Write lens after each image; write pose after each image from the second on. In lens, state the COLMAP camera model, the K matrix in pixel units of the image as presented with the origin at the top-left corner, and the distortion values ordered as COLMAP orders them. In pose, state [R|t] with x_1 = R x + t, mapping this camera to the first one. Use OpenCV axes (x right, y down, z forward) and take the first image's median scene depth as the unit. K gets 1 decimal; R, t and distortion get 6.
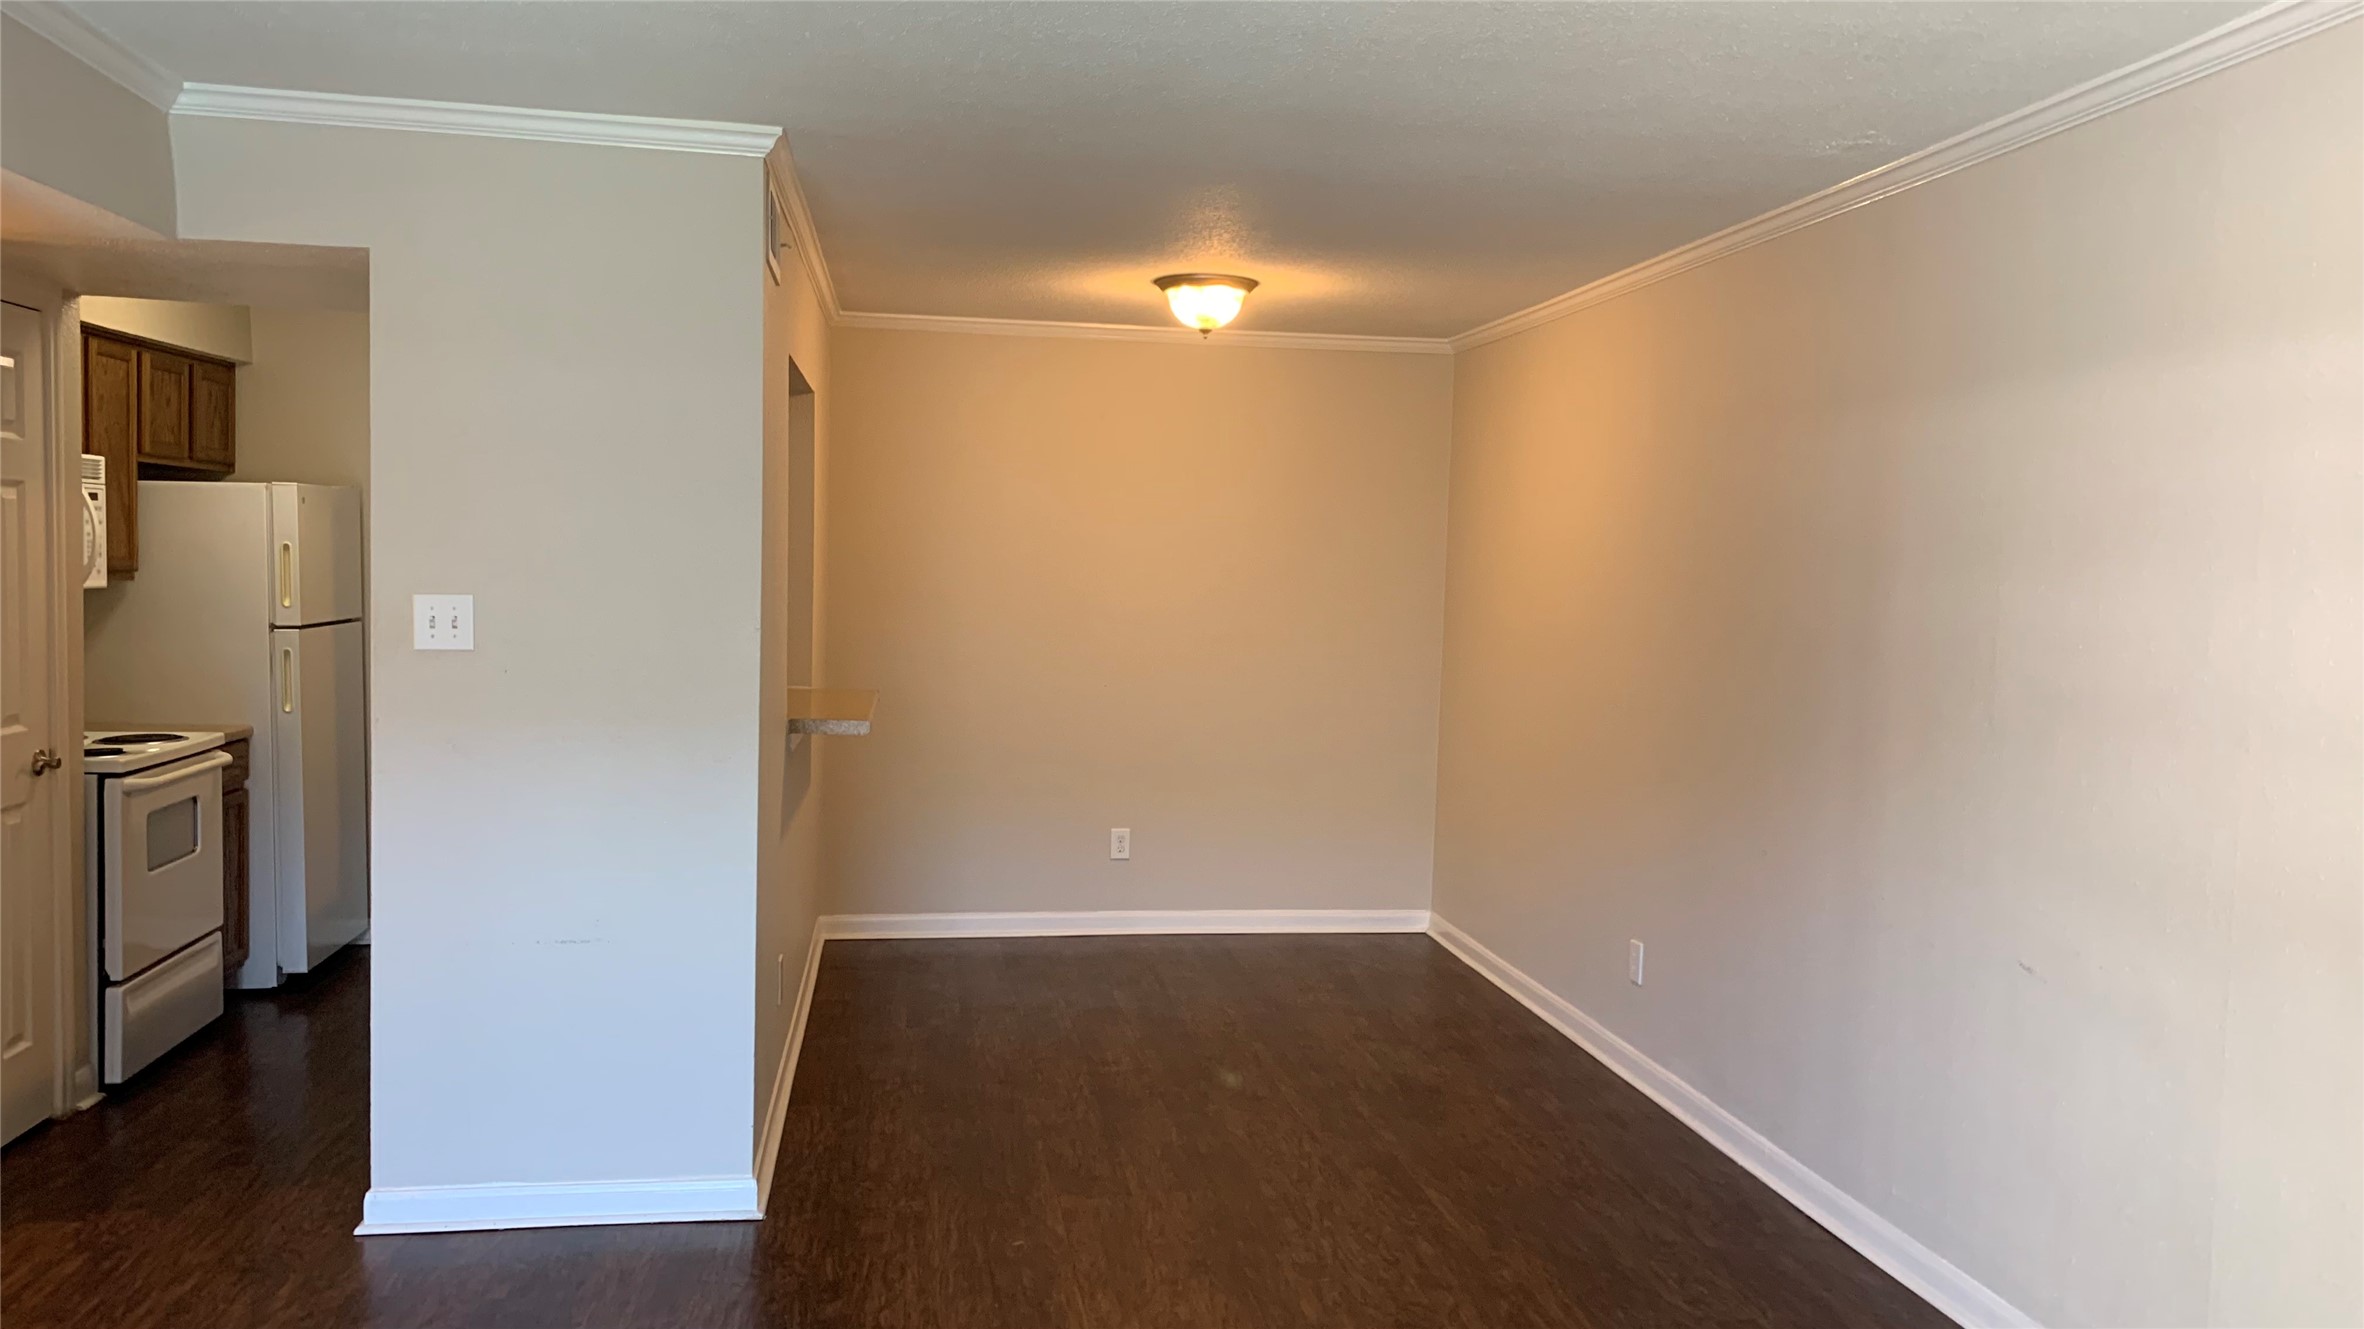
lens RADIAL K [[1795.0, 0, 1195.4], [0, 1795.0, 666.0], [0, 0, 1]] dist [0.099363, -0.114615]
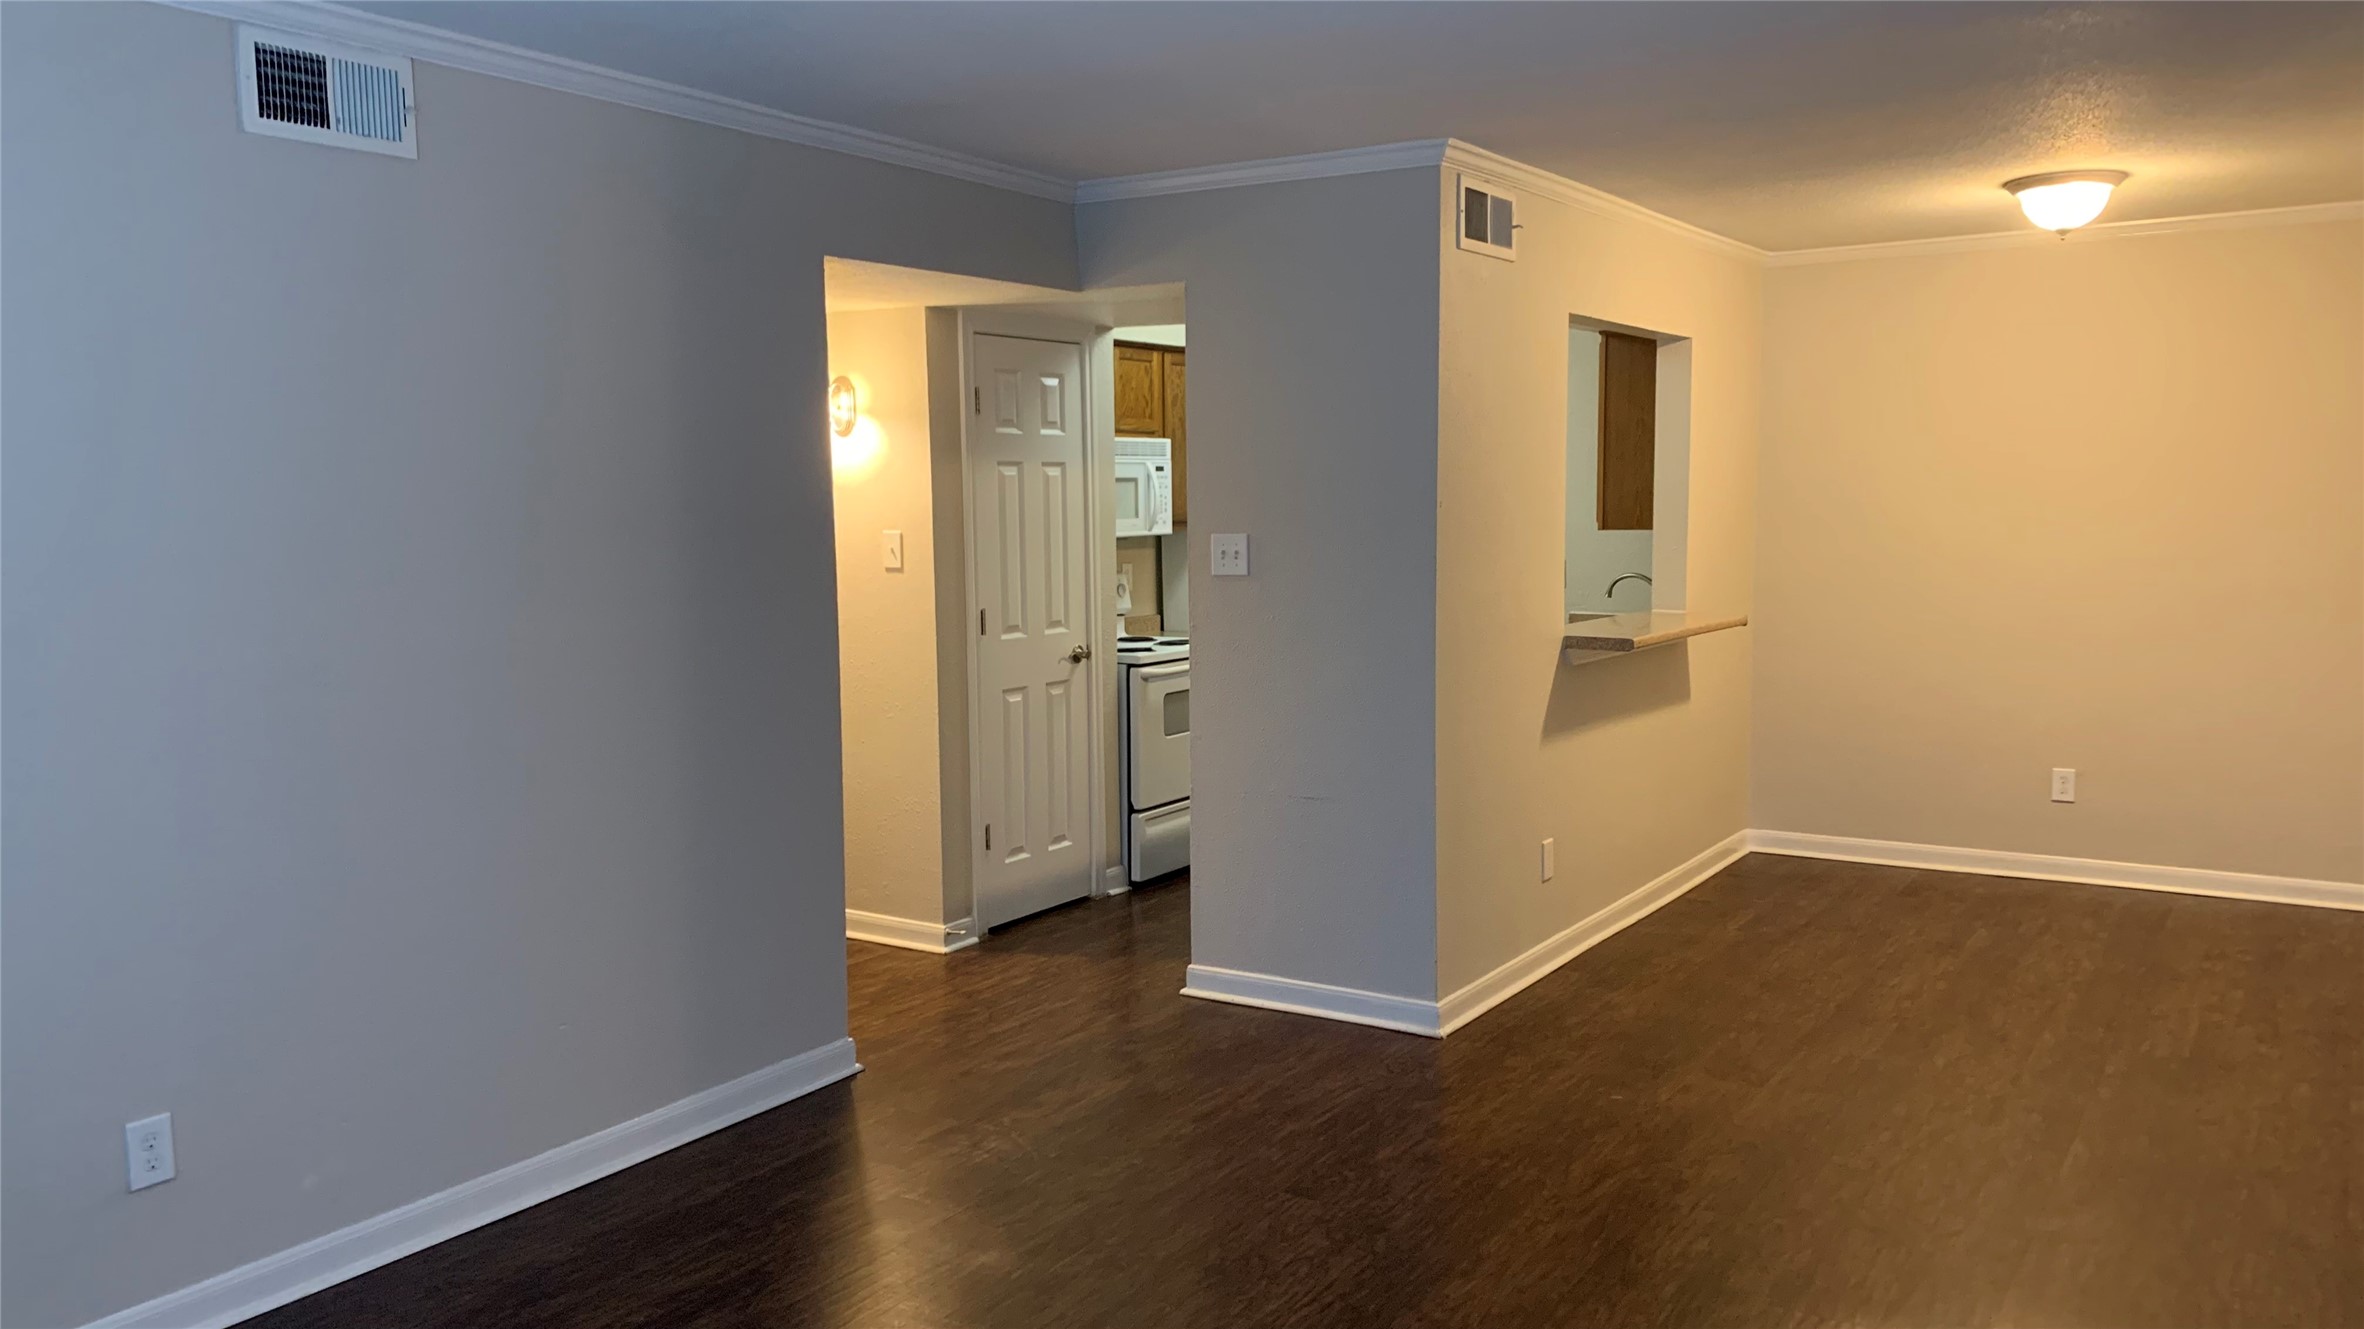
lens RADIAL K [[1792.9, 0, 1196.1], [0, 1792.9, 663.4], [0, 0, 1]] dist [0.117267, -0.160813]
pose [[0.744090, 0.028663, -0.667464, 0.406660], [-0.006823, 0.999353, 0.035309, 0.008879], [0.668044, -0.021719, 0.743805, -0.008917]]
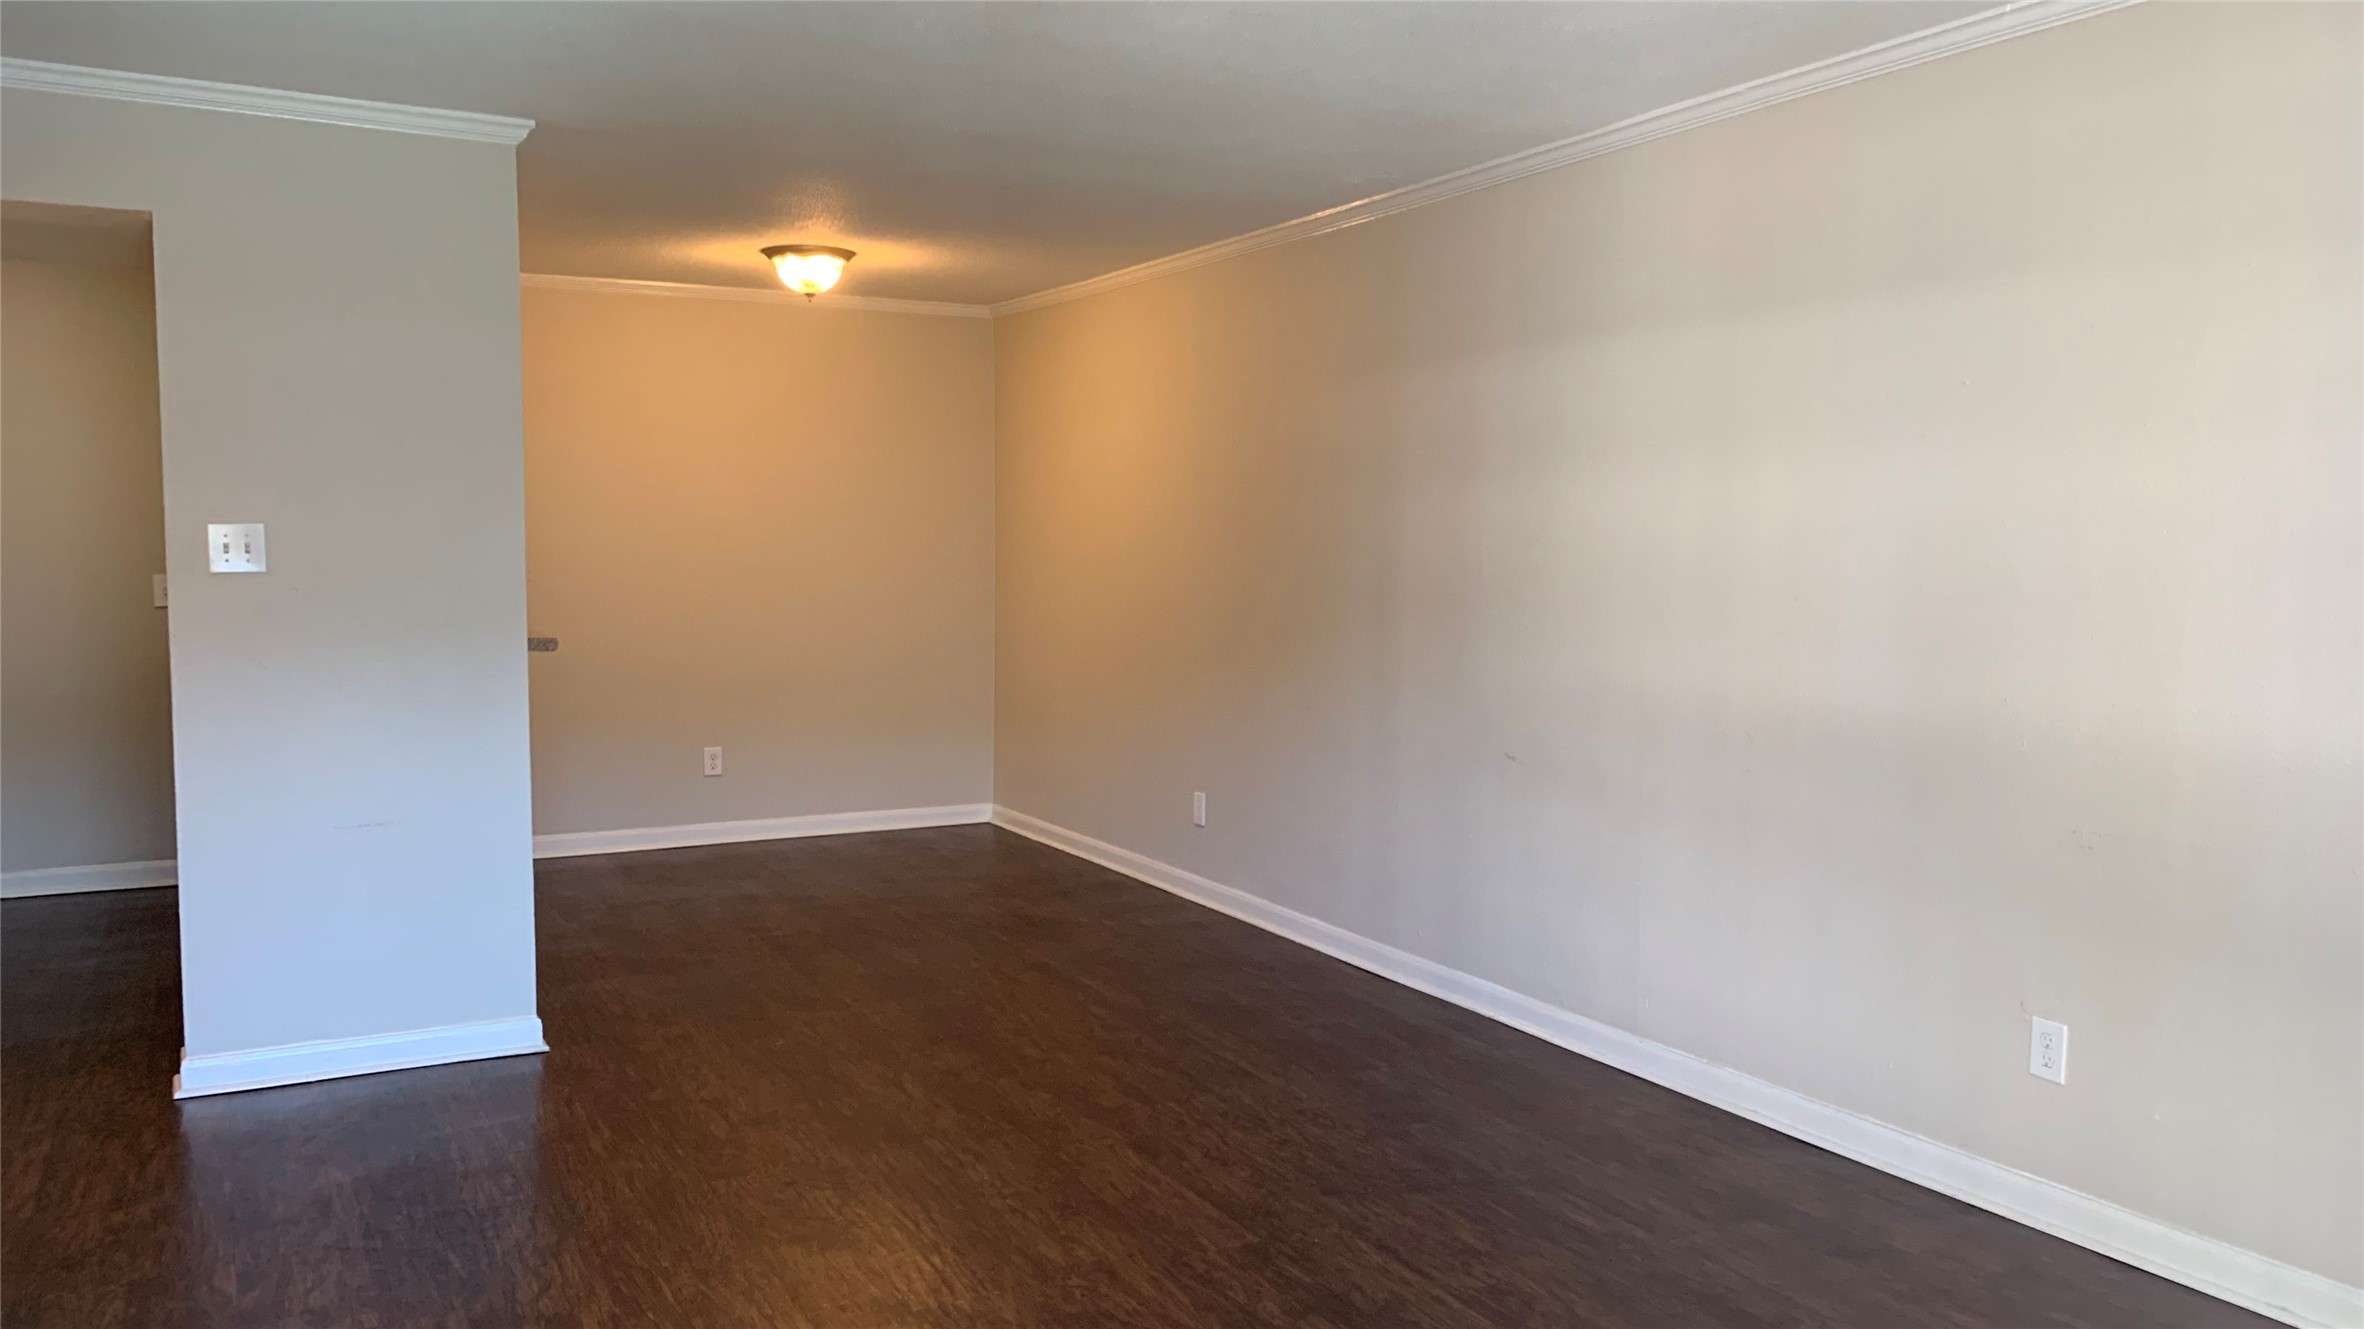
lens RADIAL K [[1839.2, 0, 1181.6], [0, 1839.2, 643.4], [0, 0, 1]] dist [0.052815, 0.001291]
pose [[0.946521, -0.041318, 0.319986, -0.205093], [0.038968, 0.999146, 0.013748, 0.036861], [-0.320281, -0.000544, 0.947322, -0.245262]]
